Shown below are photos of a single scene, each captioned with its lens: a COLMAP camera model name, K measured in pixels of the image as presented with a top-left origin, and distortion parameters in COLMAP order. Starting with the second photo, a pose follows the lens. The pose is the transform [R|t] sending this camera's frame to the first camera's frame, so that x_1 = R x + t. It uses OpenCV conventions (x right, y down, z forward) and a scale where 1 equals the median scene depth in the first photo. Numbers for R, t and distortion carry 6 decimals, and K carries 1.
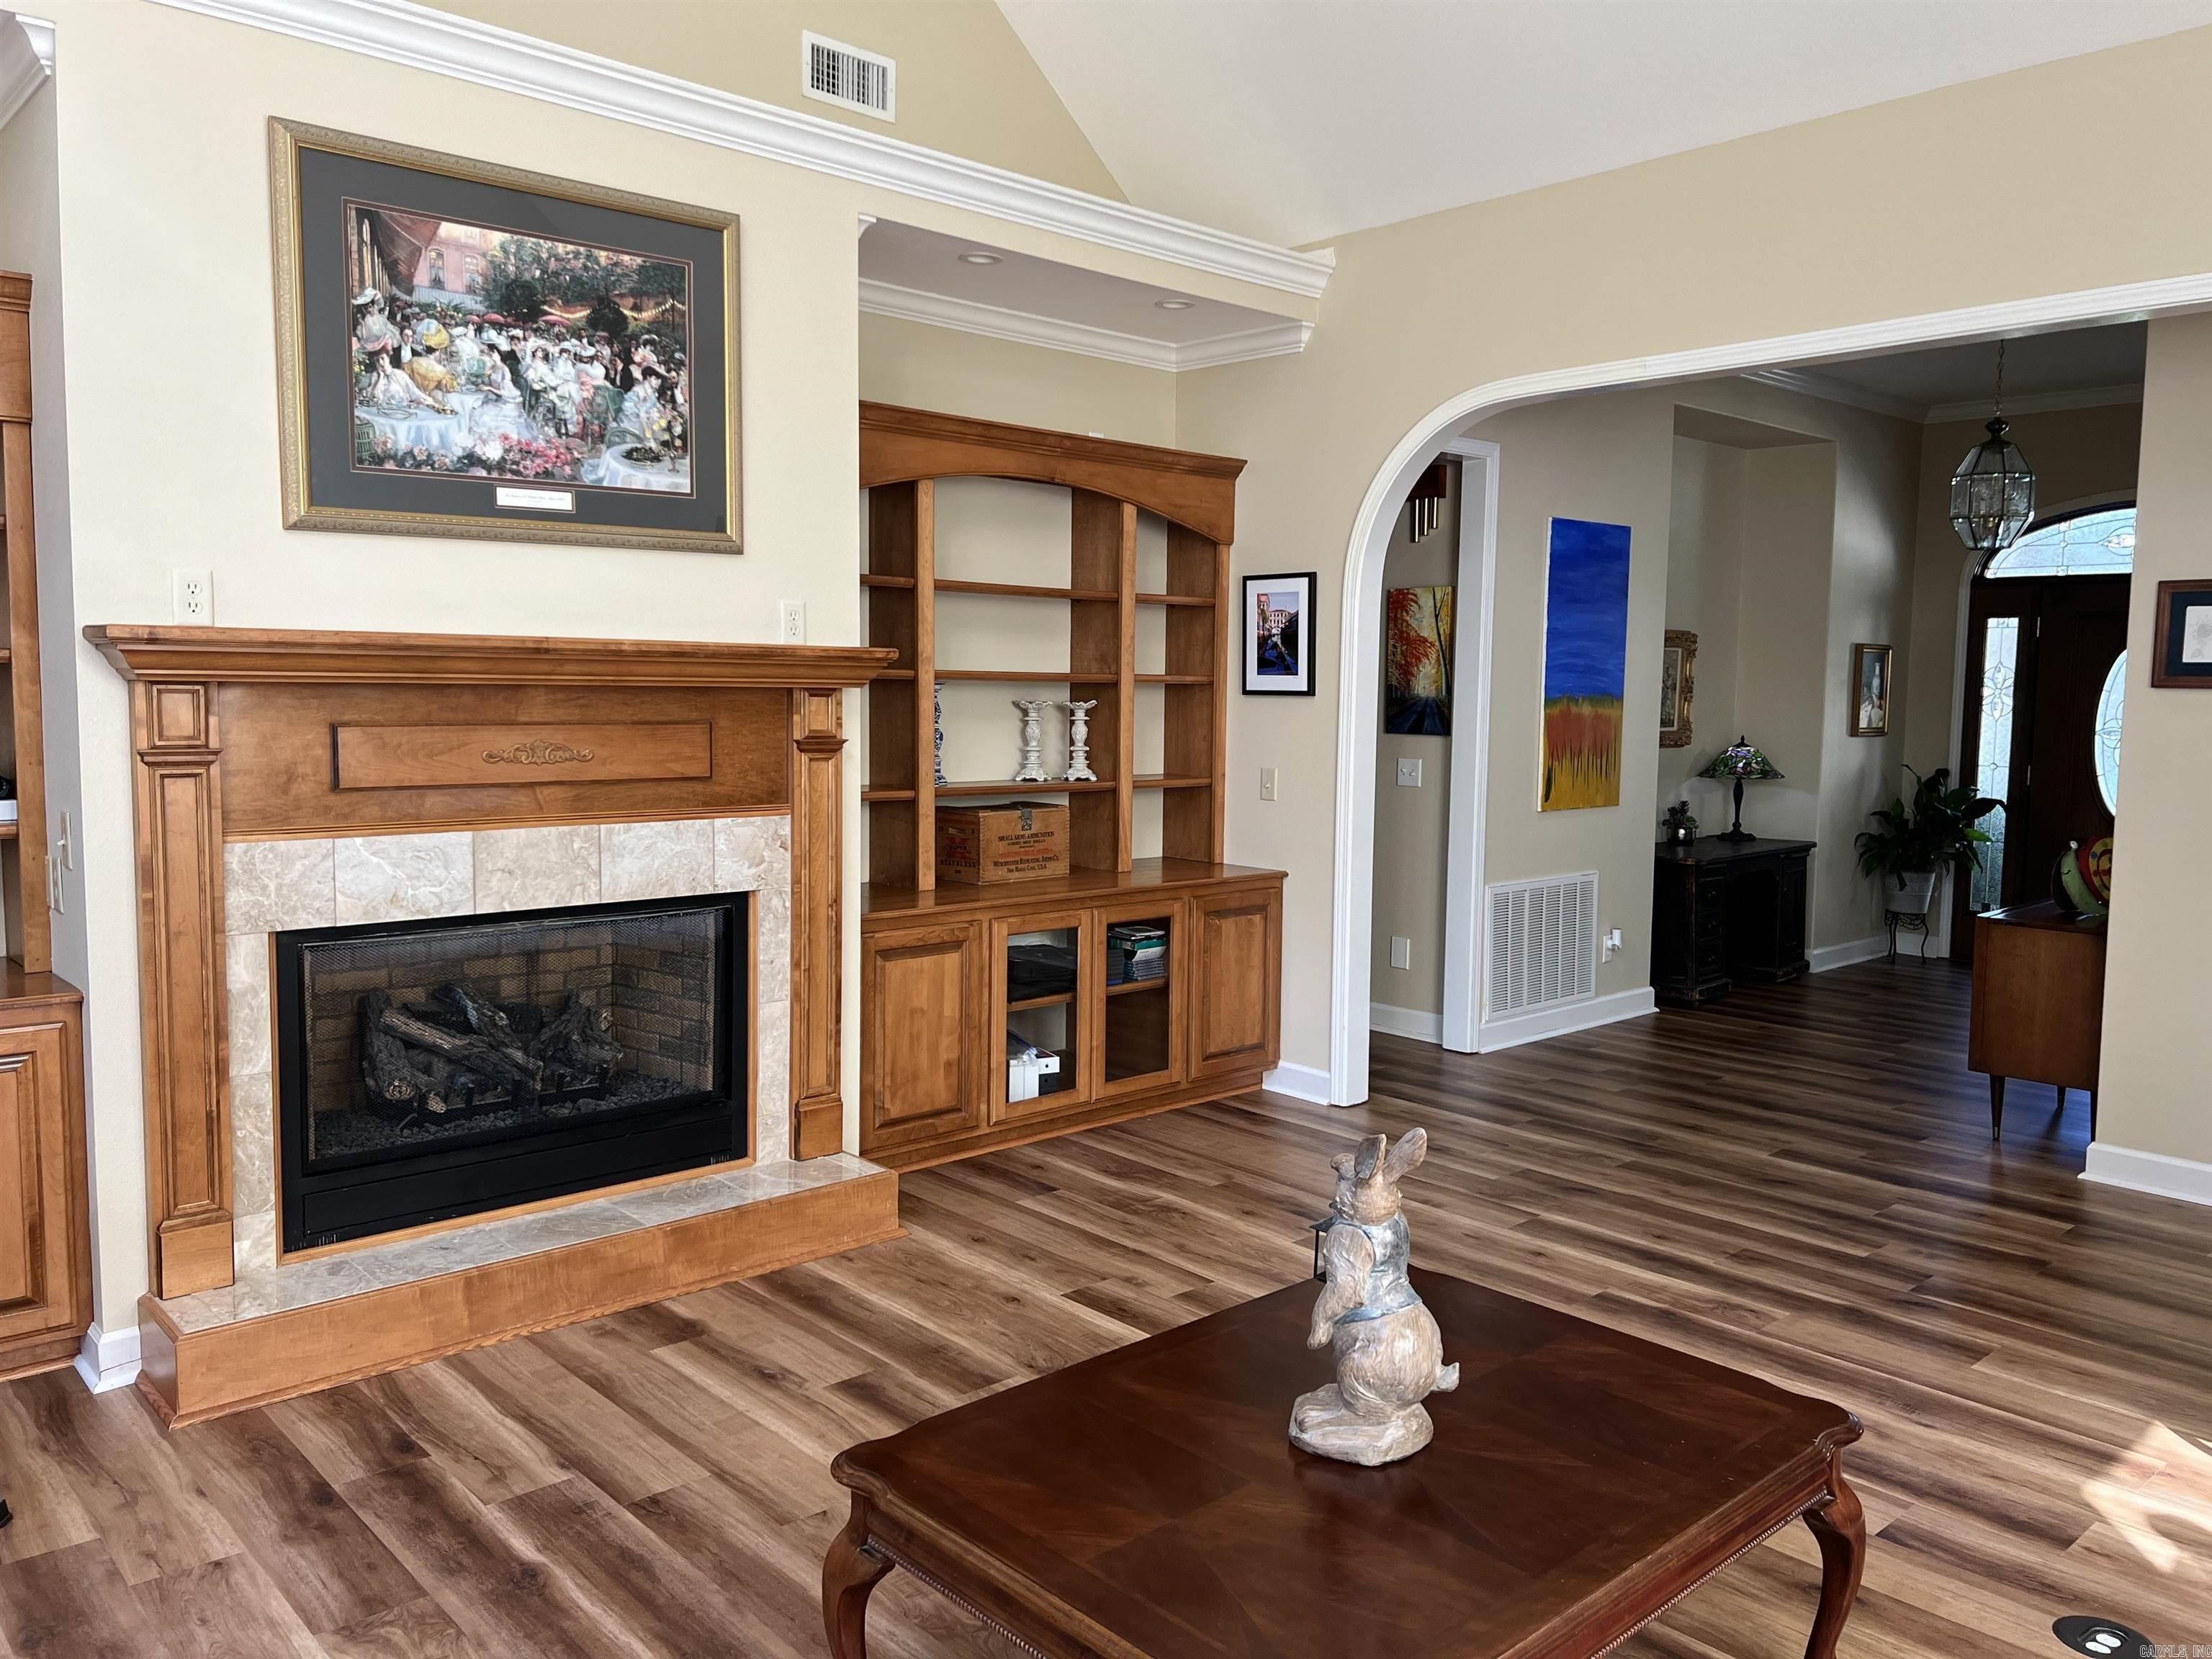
lens RADIAL K [[1641.3, 0, 1104.6], [0, 1641.3, 823.8], [0, 0, 1]] dist [0.048340, -0.056508]
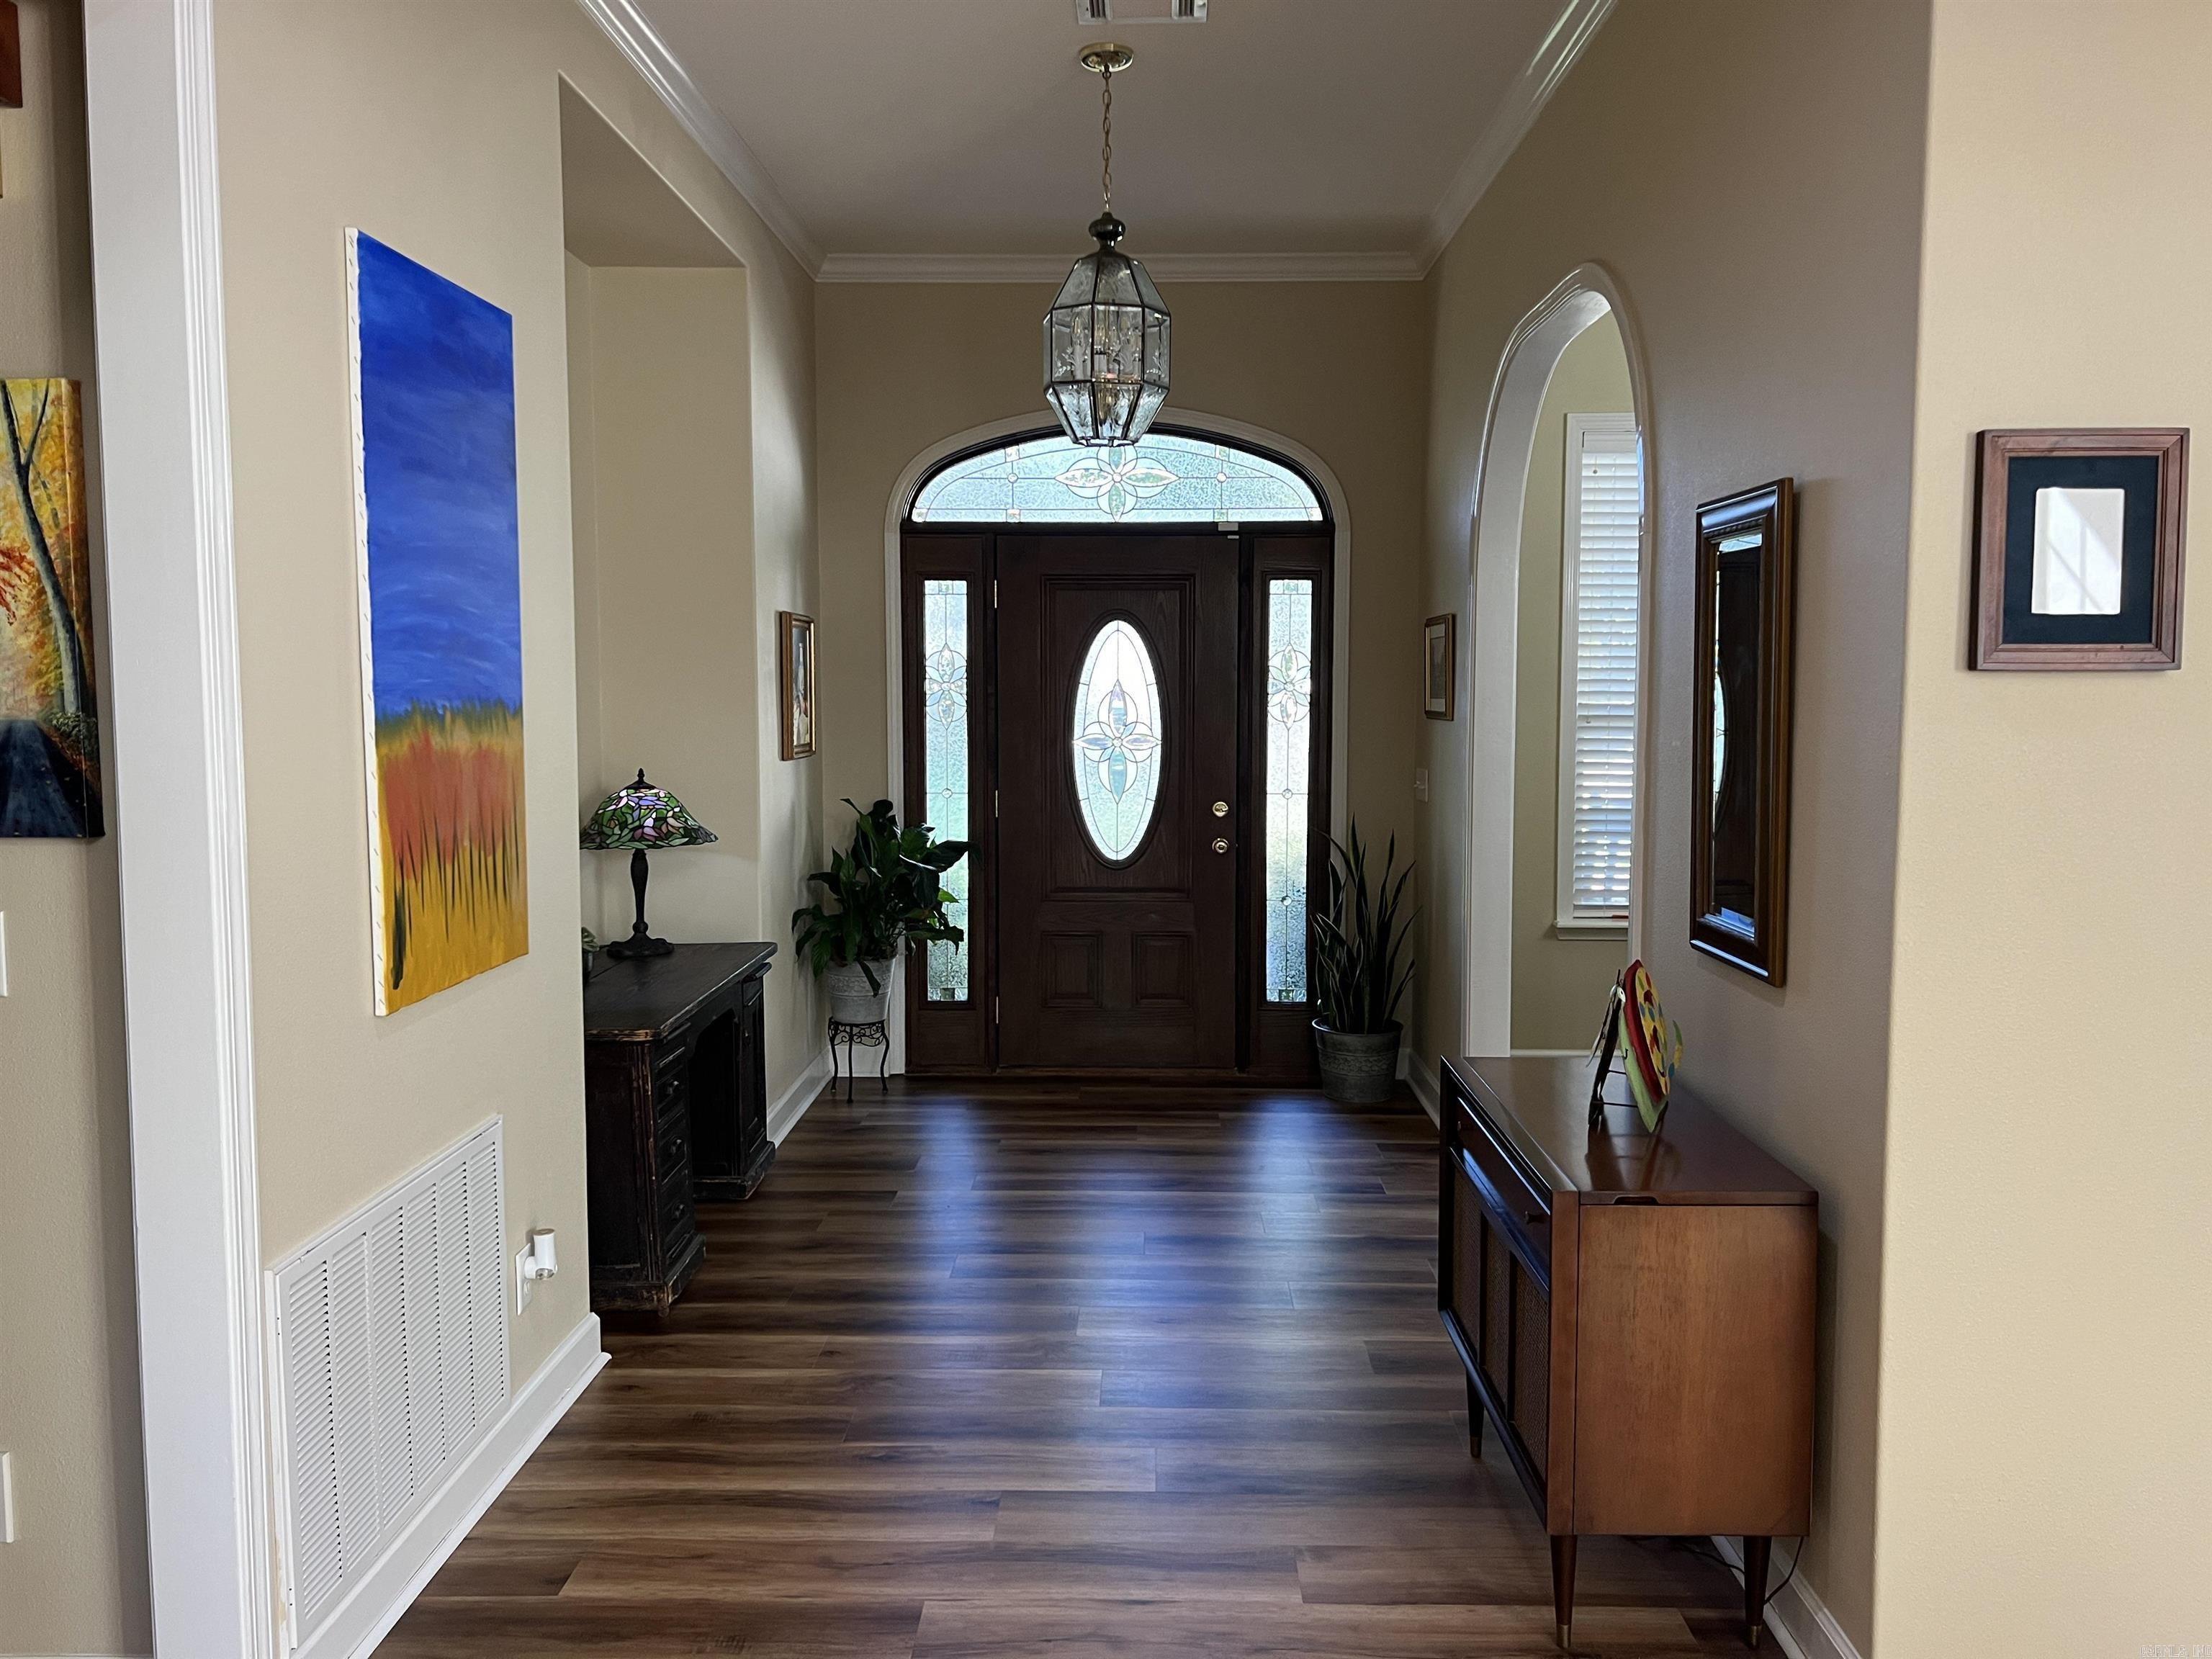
lens RADIAL K [[1641.3, 0, 1104.6], [0, 1641.3, 823.8], [0, 0, 1]] dist [0.048340, -0.056508]
pose [[0.684184, -0.073740, 0.725572, 0.167806], [0.073076, 0.996800, 0.032397, -0.082488], [-0.725639, 0.030857, 0.687383, 0.988419]]
